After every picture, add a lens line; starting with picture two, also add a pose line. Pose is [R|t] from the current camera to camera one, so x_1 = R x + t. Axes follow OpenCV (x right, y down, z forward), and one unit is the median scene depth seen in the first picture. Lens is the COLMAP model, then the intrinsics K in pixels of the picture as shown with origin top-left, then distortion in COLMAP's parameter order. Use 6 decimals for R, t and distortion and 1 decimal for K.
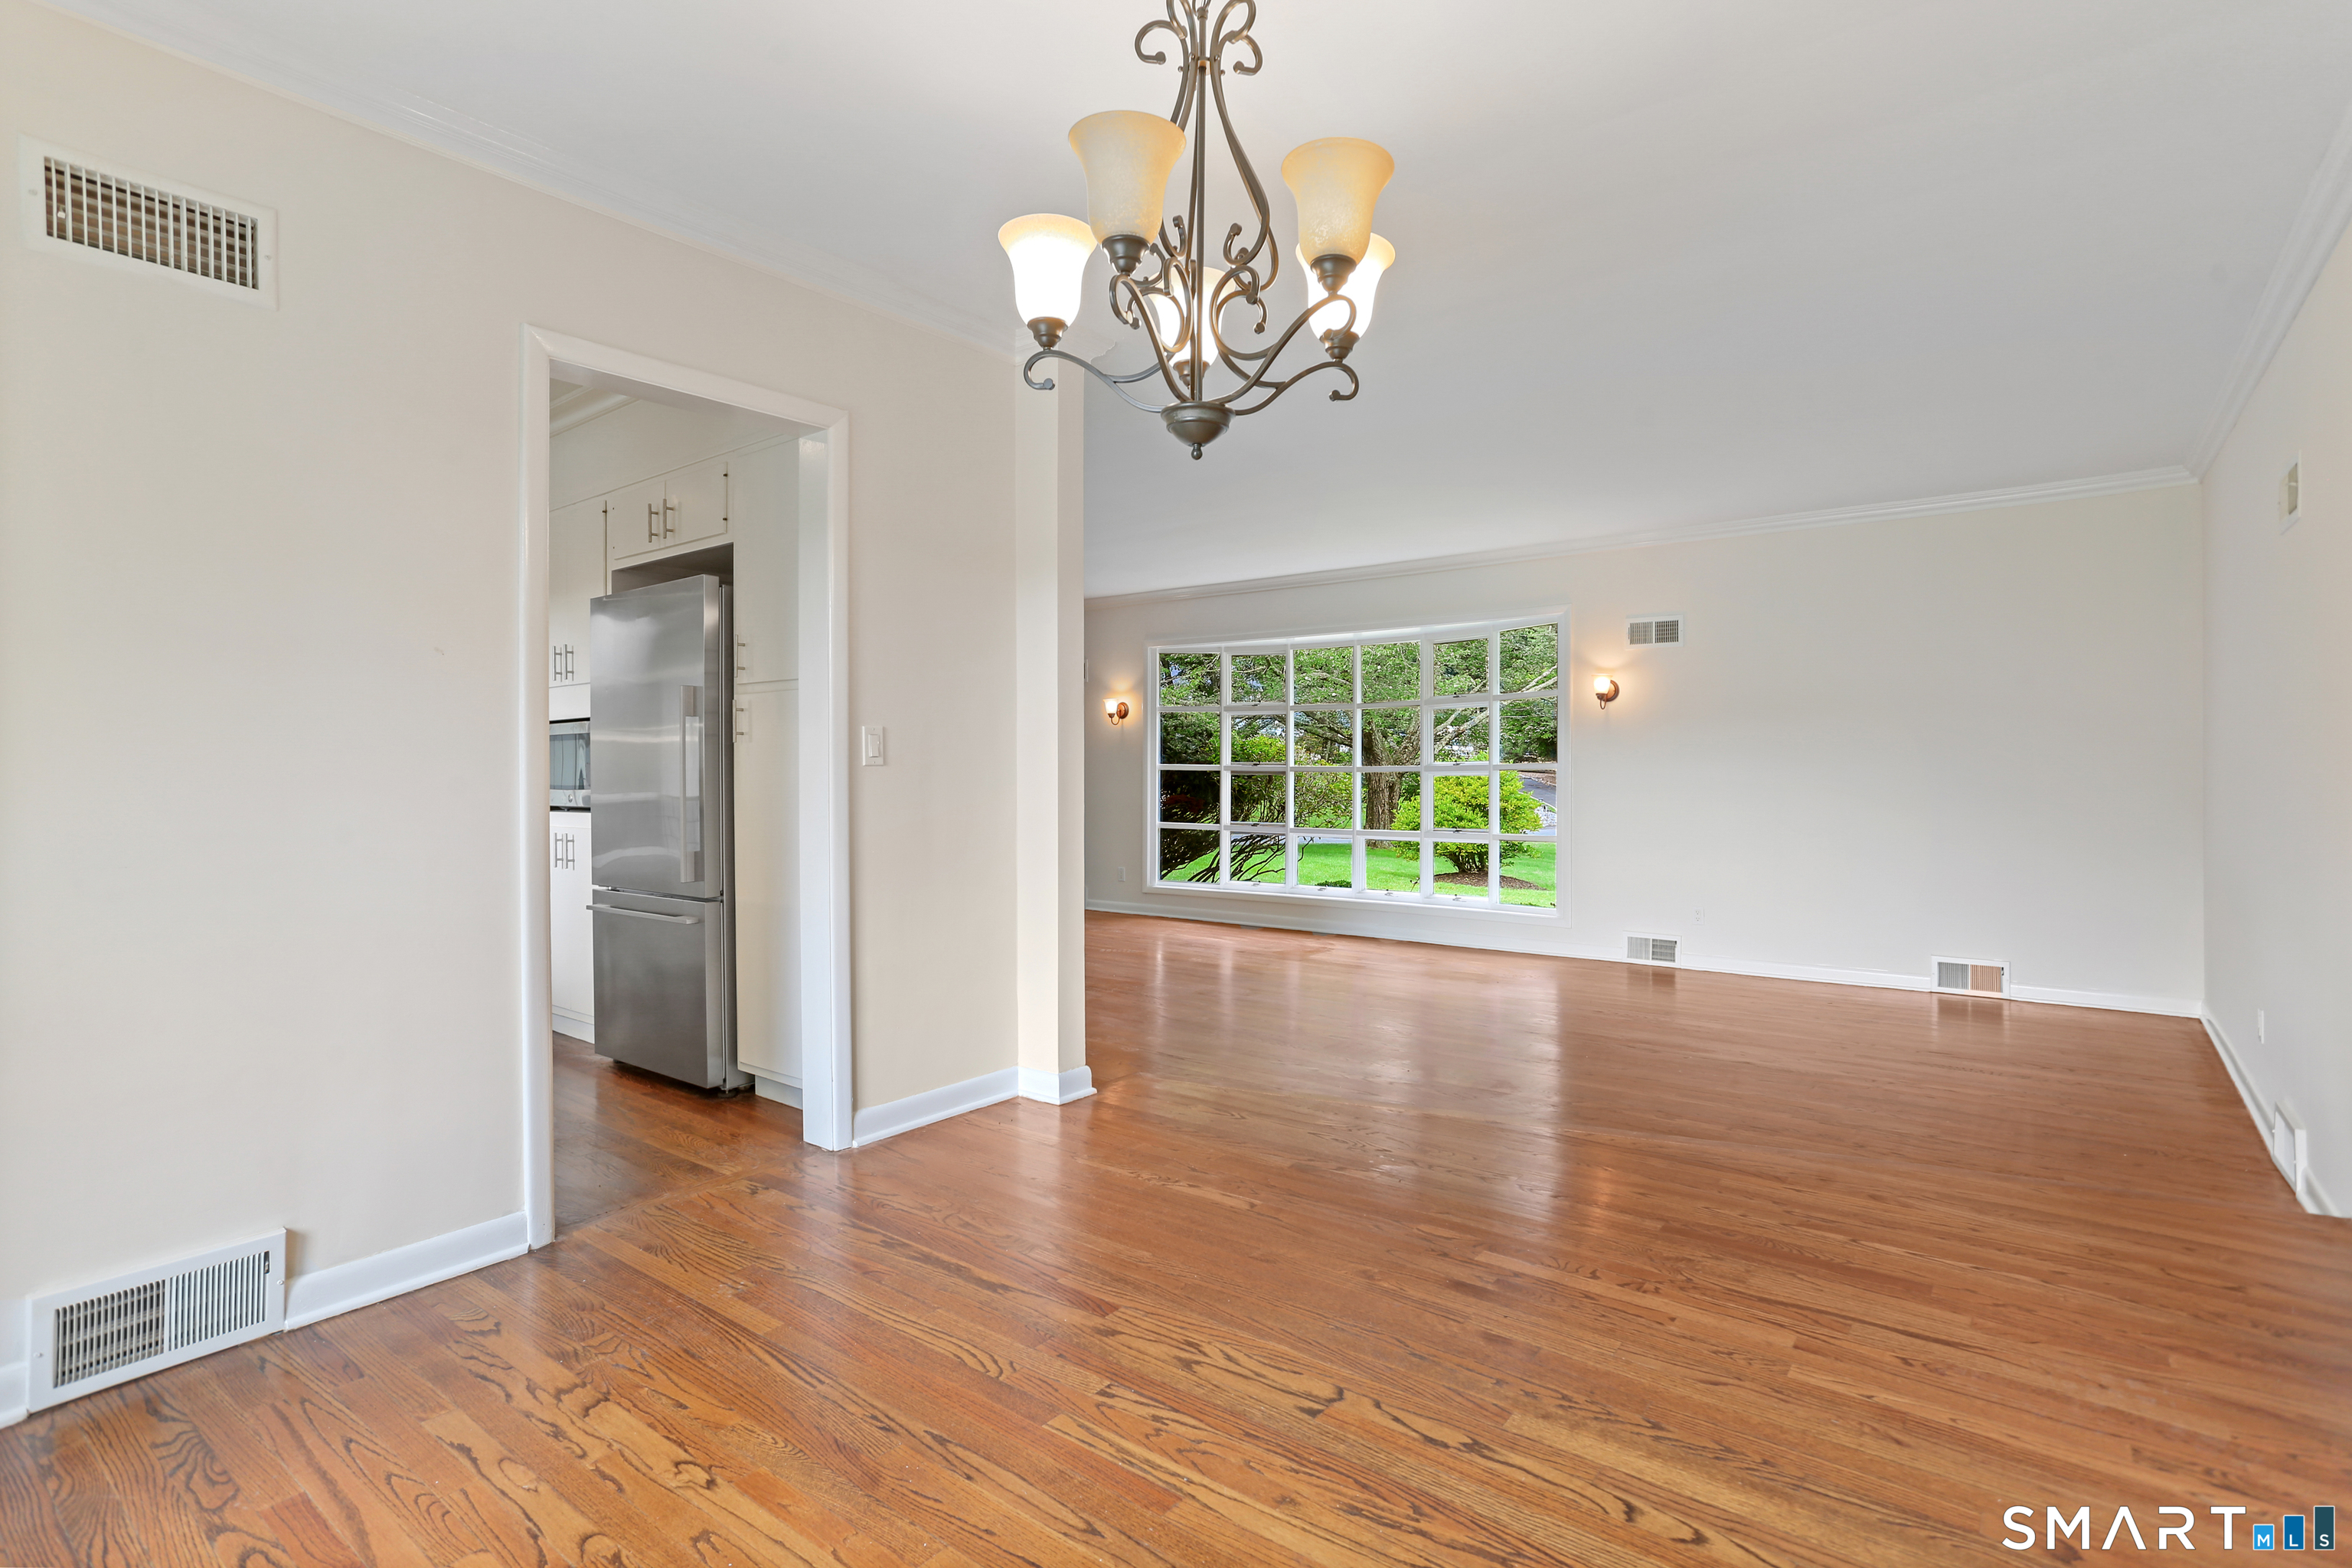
lens RADIAL K [[1143.4, 0, 1176.9], [0, 1143.4, 780.8], [0, 0, 1]] dist [-0.003399, 0.000925]
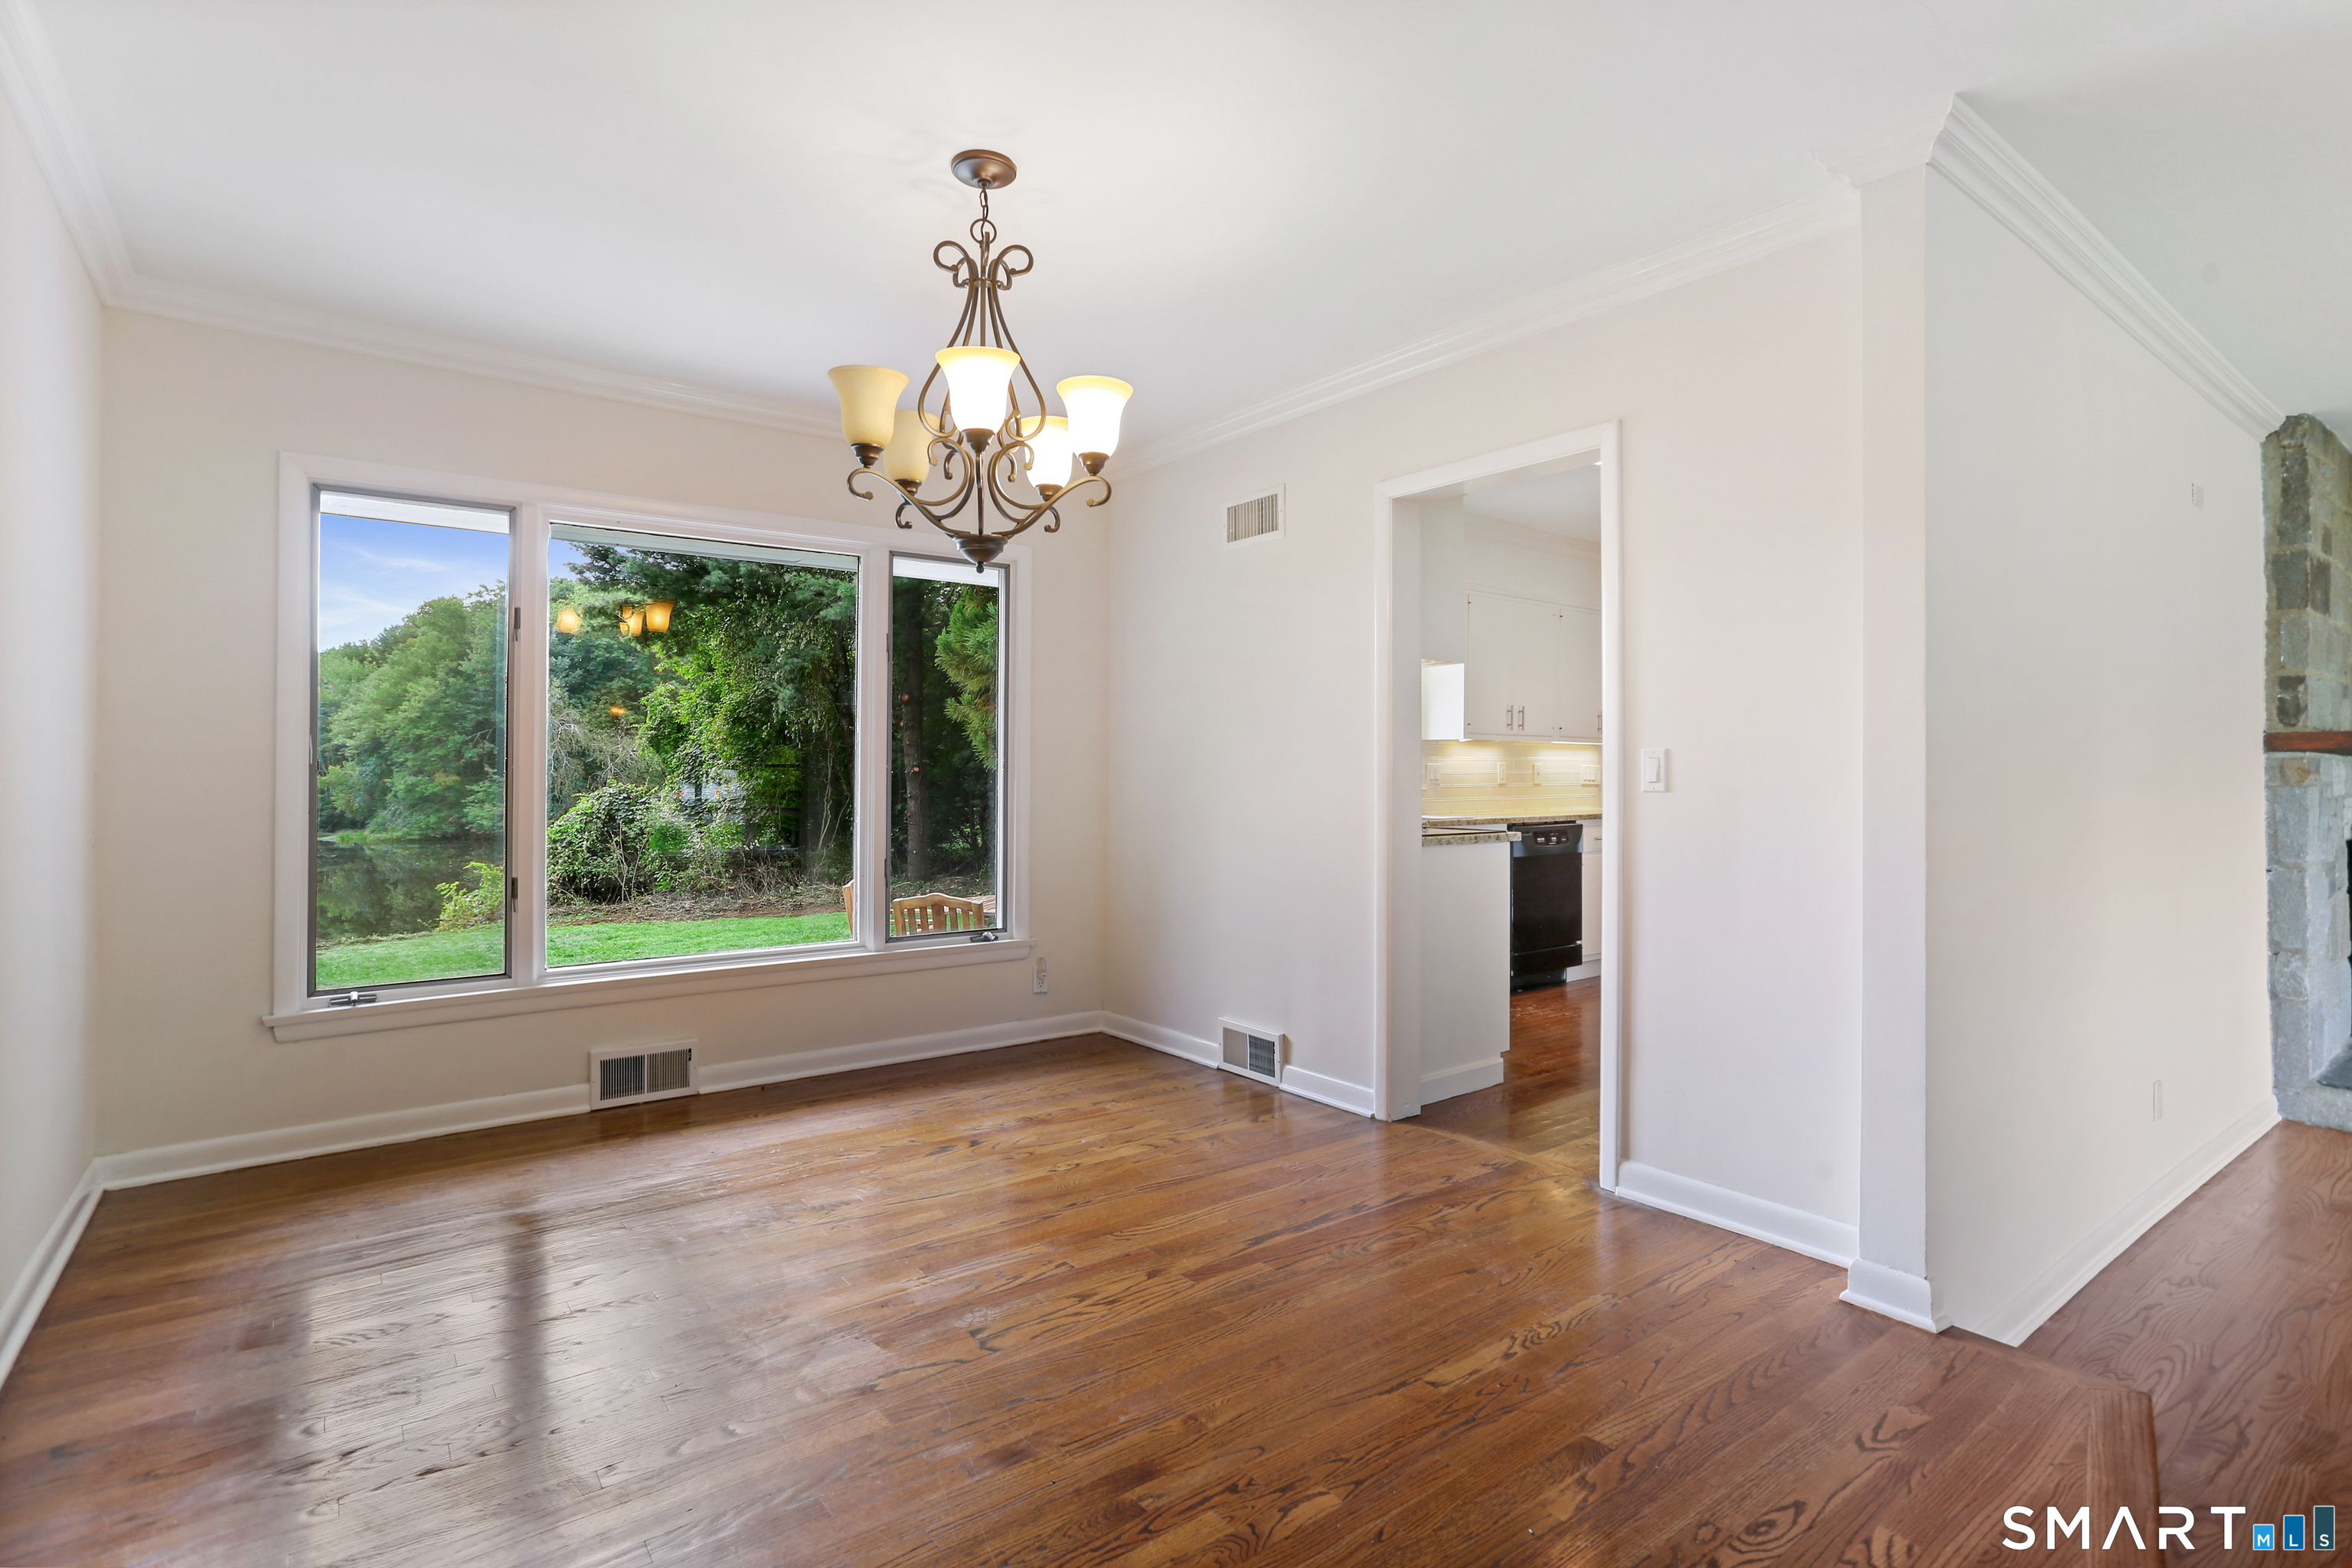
lens RADIAL K [[1143.4, 0, 1179.7], [0, 1143.4, 773.2], [0, 0, 1]] dist [-0.003399, 0.000925]
pose [[-0.254533, 0.000818, -0.967064, 1.035601], [-0.013614, 0.999898, 0.004429, -0.038464], [0.966968, 0.014293, -0.254496, 1.270548]]
